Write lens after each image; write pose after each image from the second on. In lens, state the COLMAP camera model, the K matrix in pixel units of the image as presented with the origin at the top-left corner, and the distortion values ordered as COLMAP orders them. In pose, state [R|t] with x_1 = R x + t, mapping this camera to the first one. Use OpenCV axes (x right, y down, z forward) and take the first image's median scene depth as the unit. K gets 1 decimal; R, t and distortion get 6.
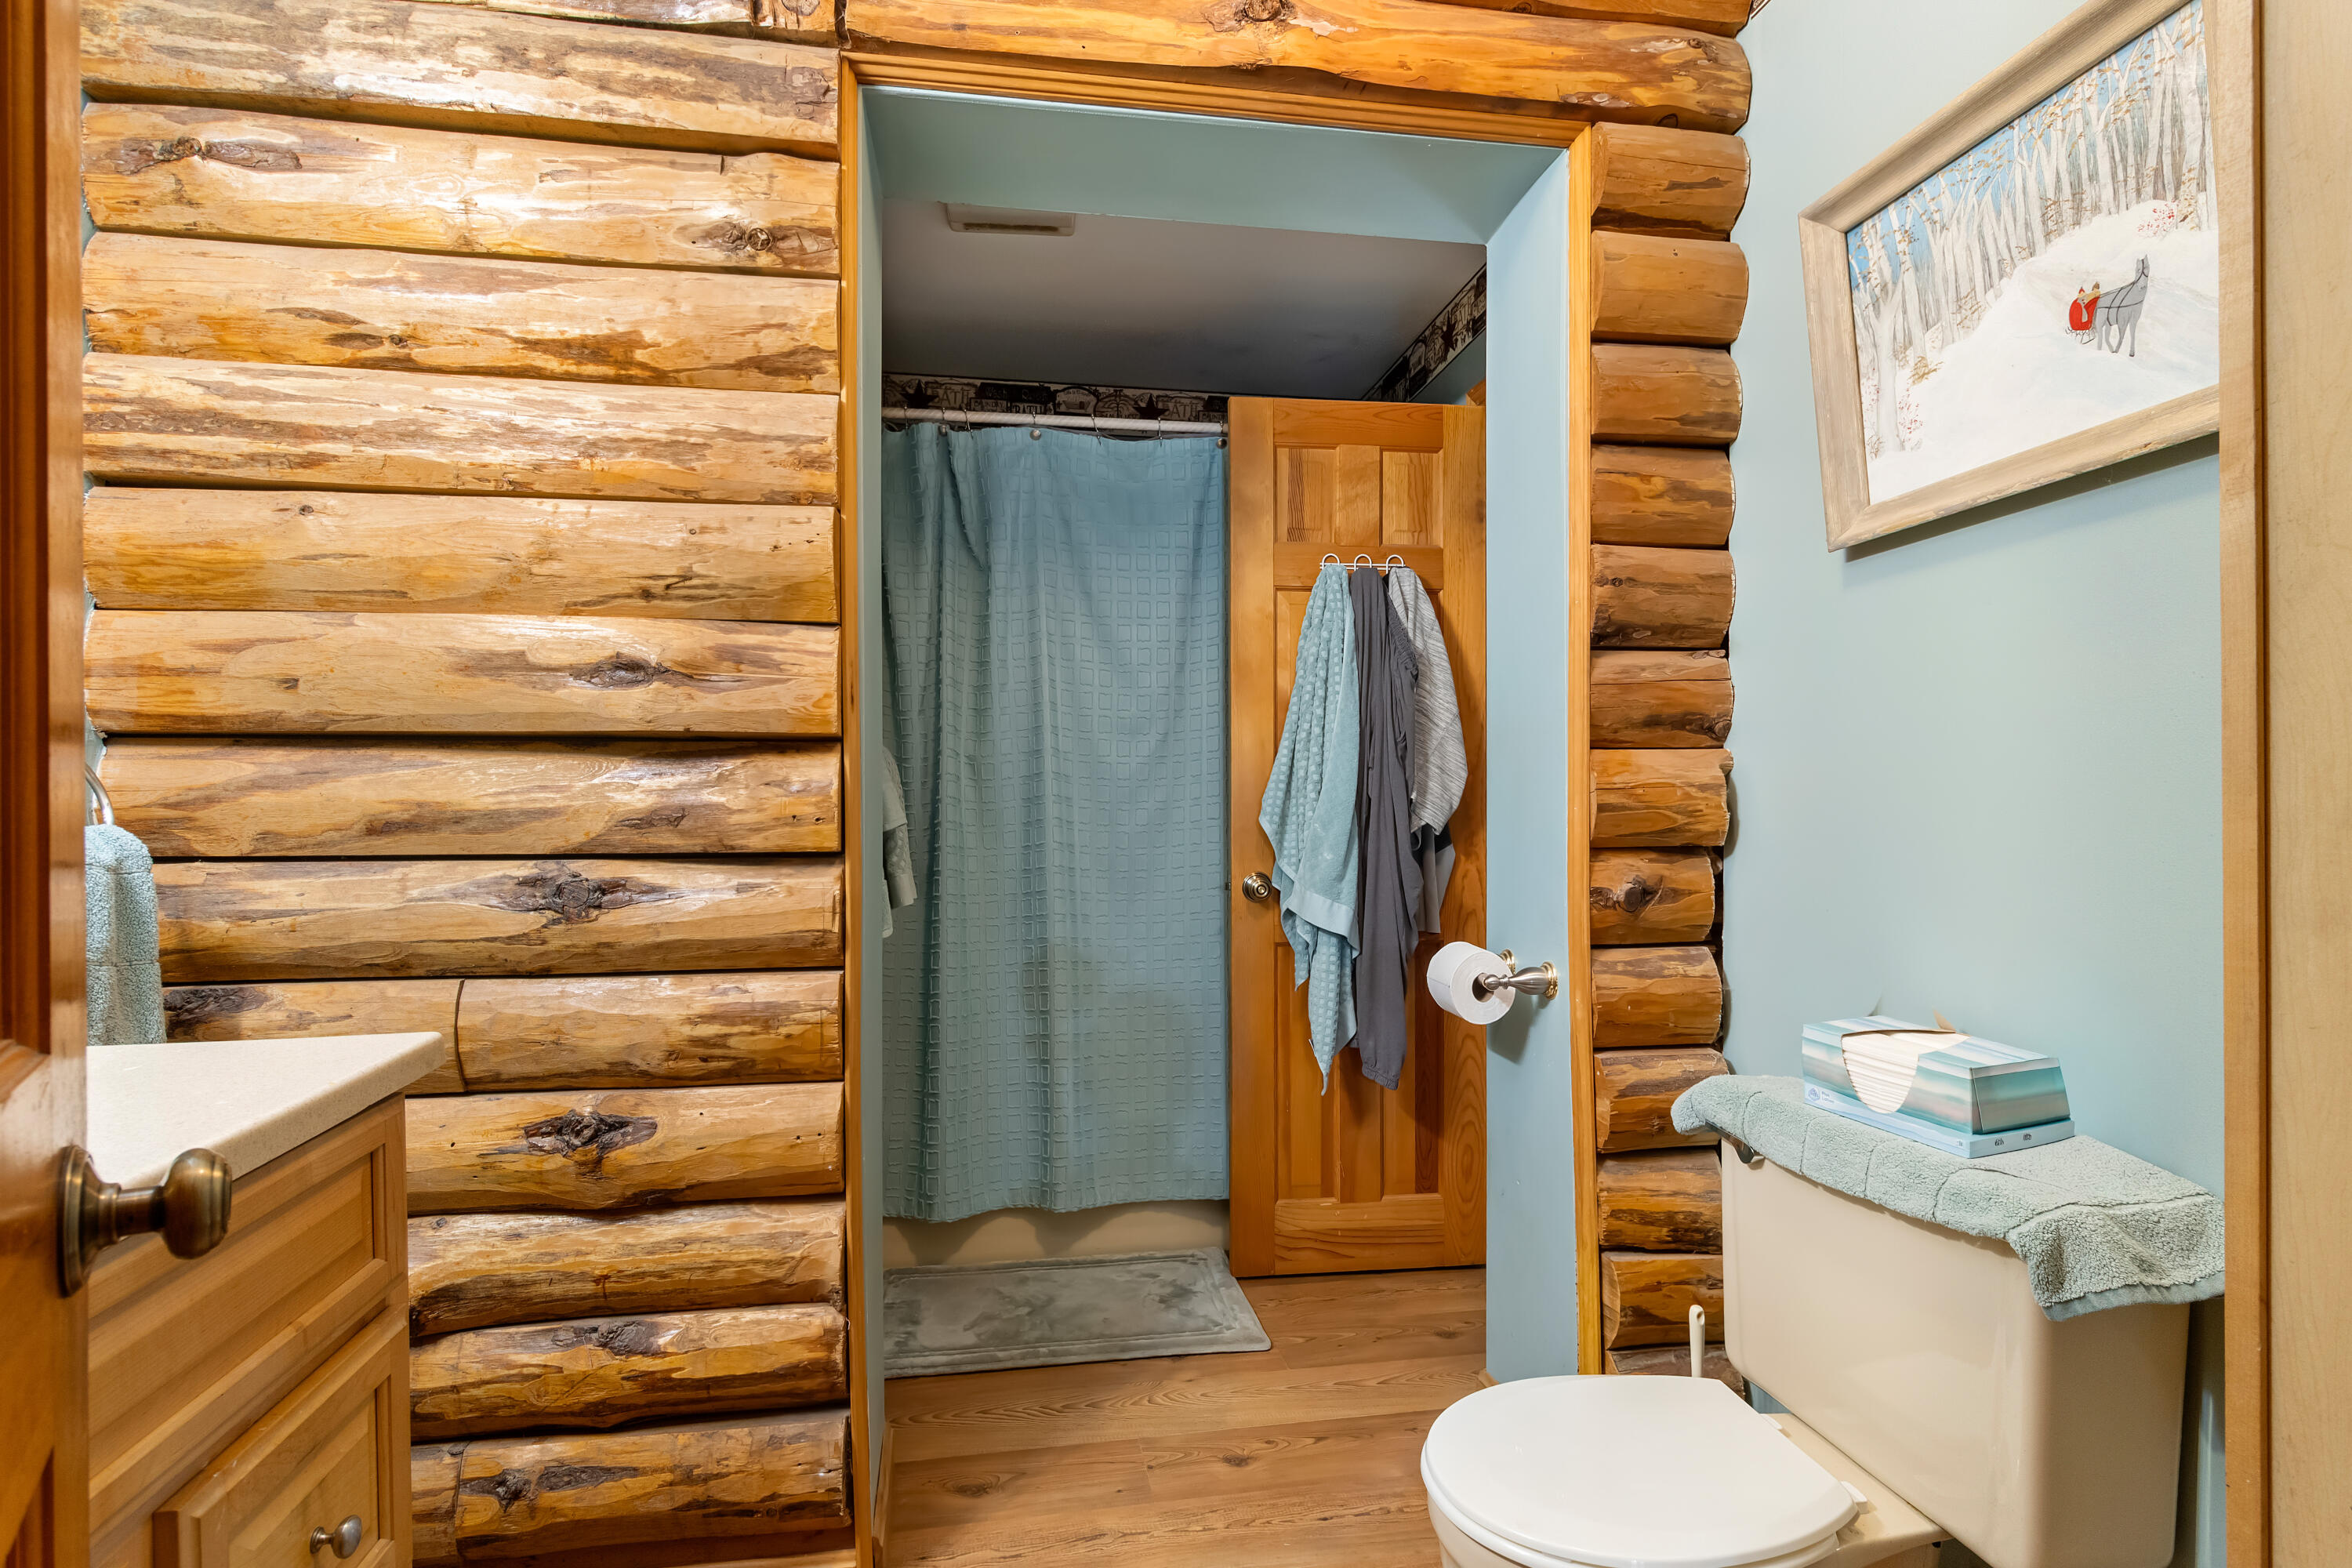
lens RADIAL K [[1198.0, 0, 1175.2], [0, 1198.0, 792.0], [0, 0, 1]] dist [0.003434, 0.000520]
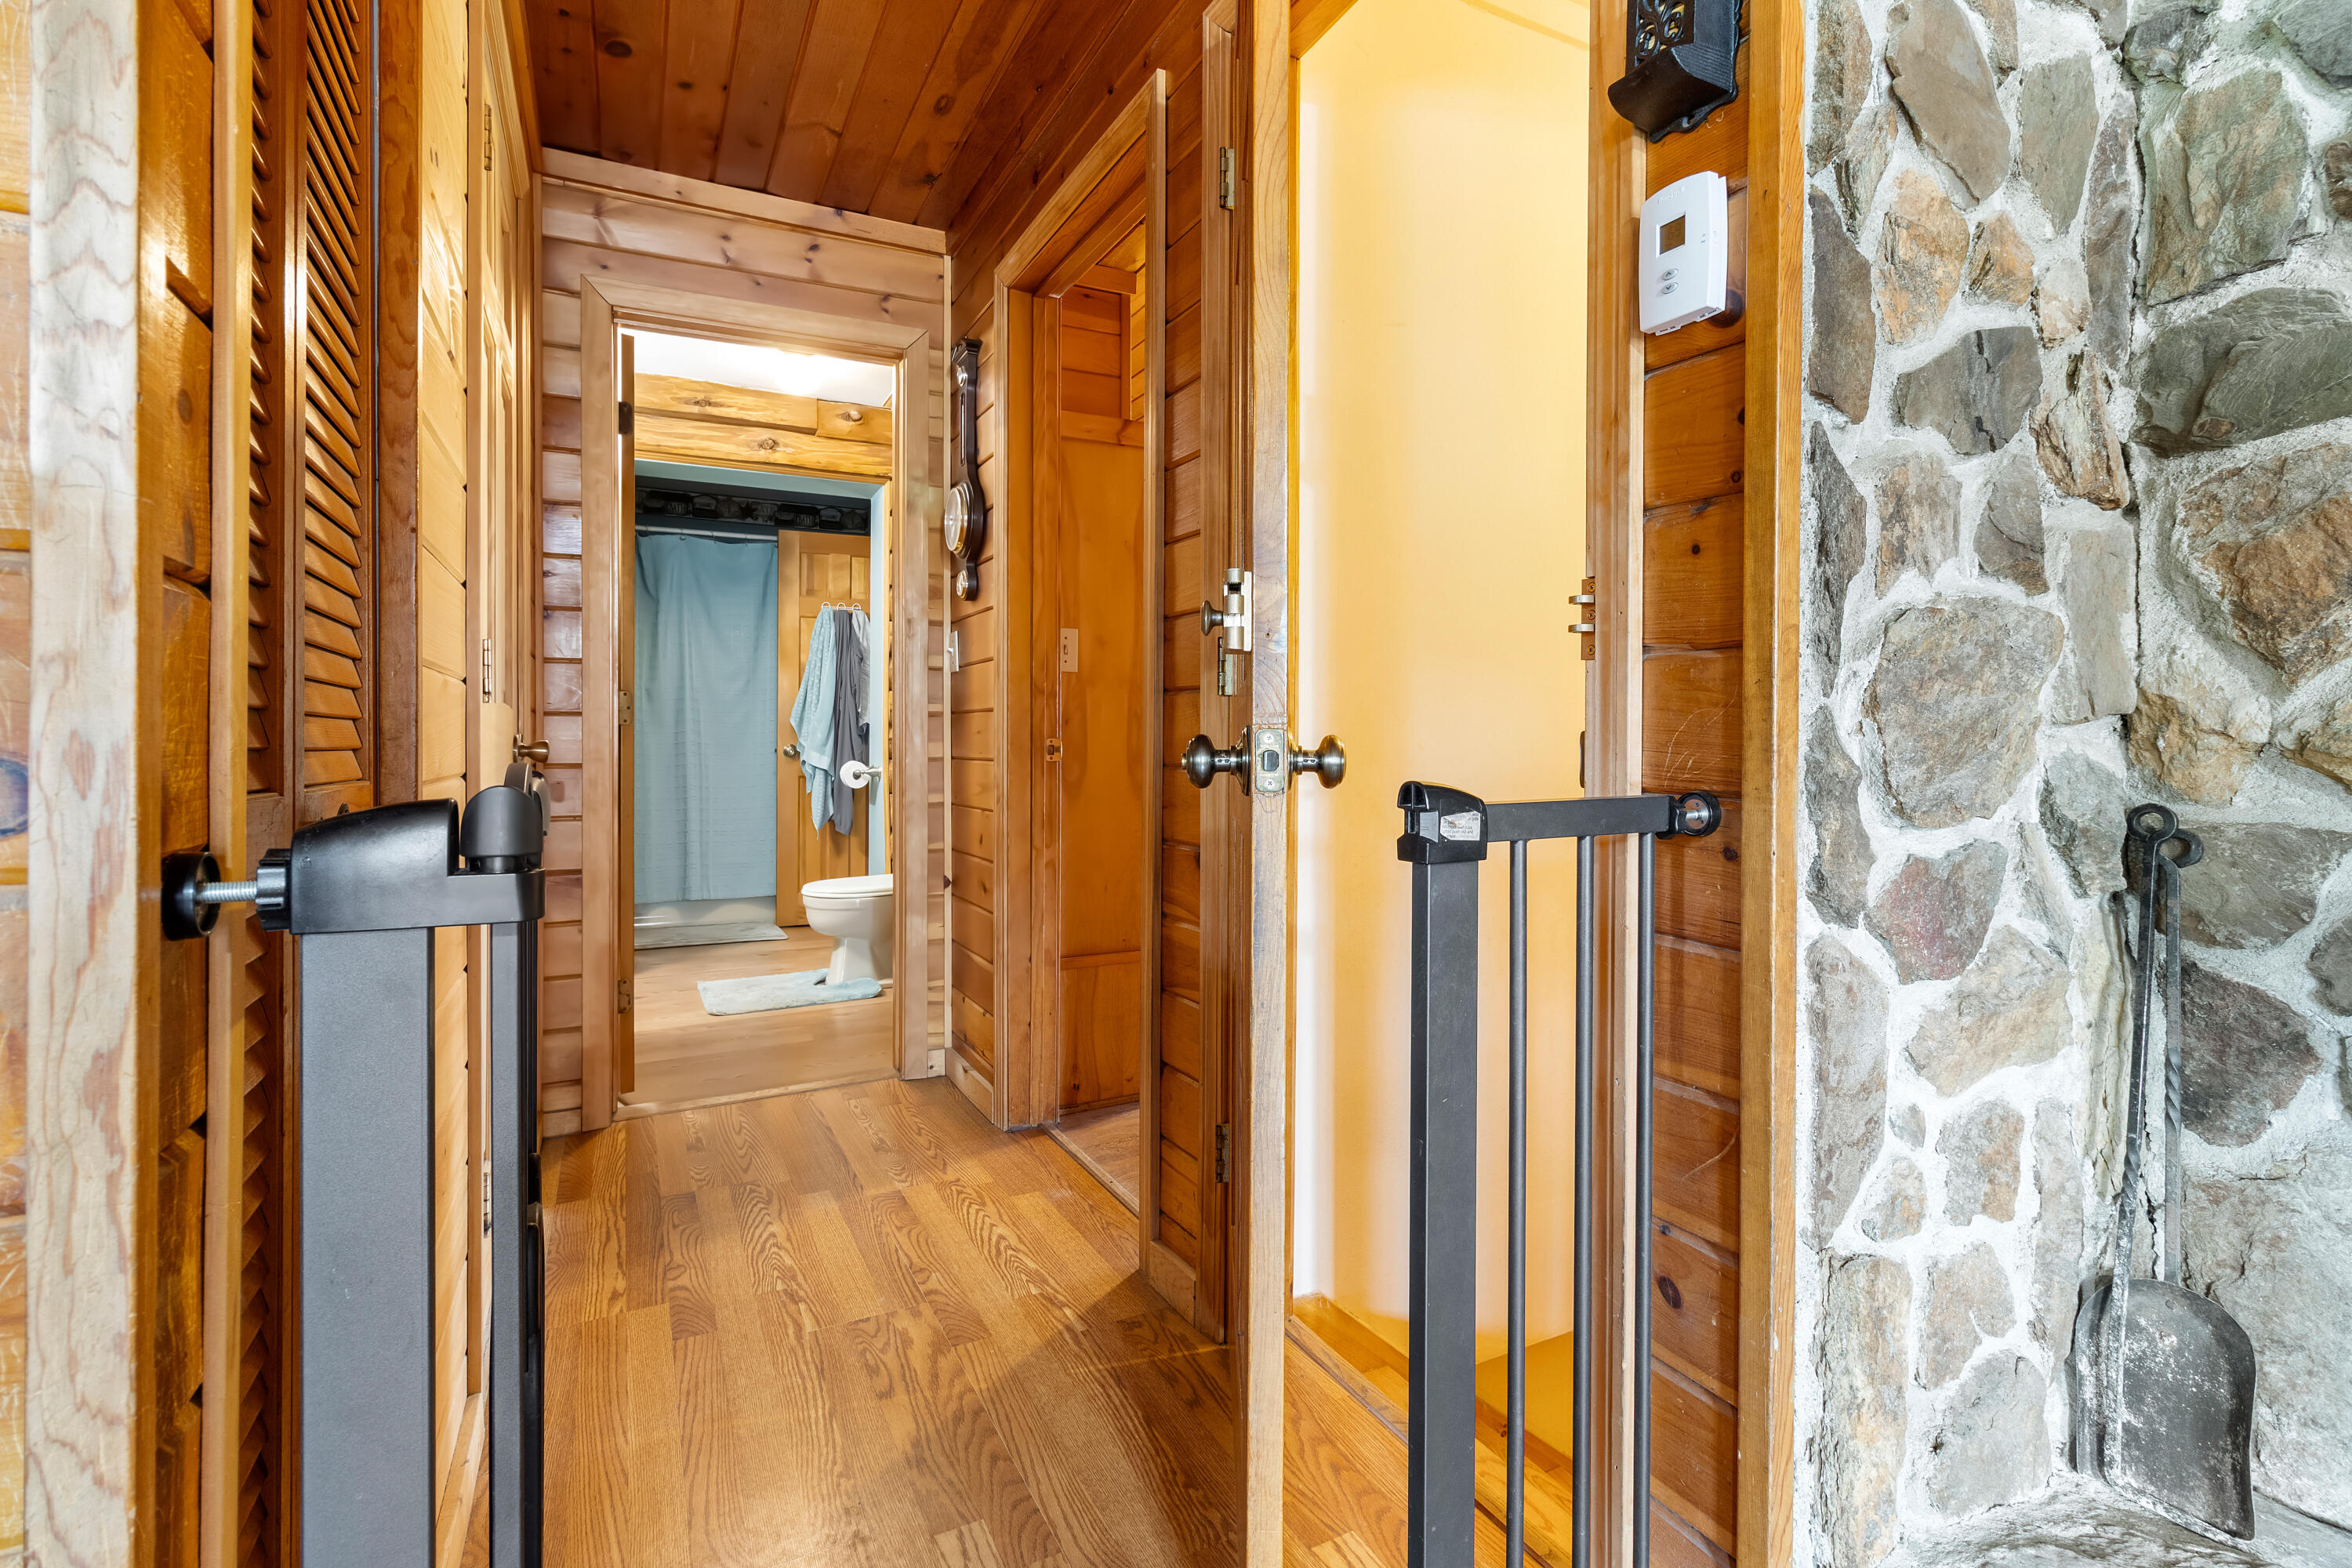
lens RADIAL K [[1114.3, 0, 1186.4], [0, 1114.3, 730.5], [0, 0, 1]] dist [0.004998, 0.000375]
pose [[0.951291, 0.008031, 0.308190, 0.130486], [-0.008550, 0.999963, 0.000335, 0.035187], [-0.308176, -0.002954, 0.951325, -1.195798]]
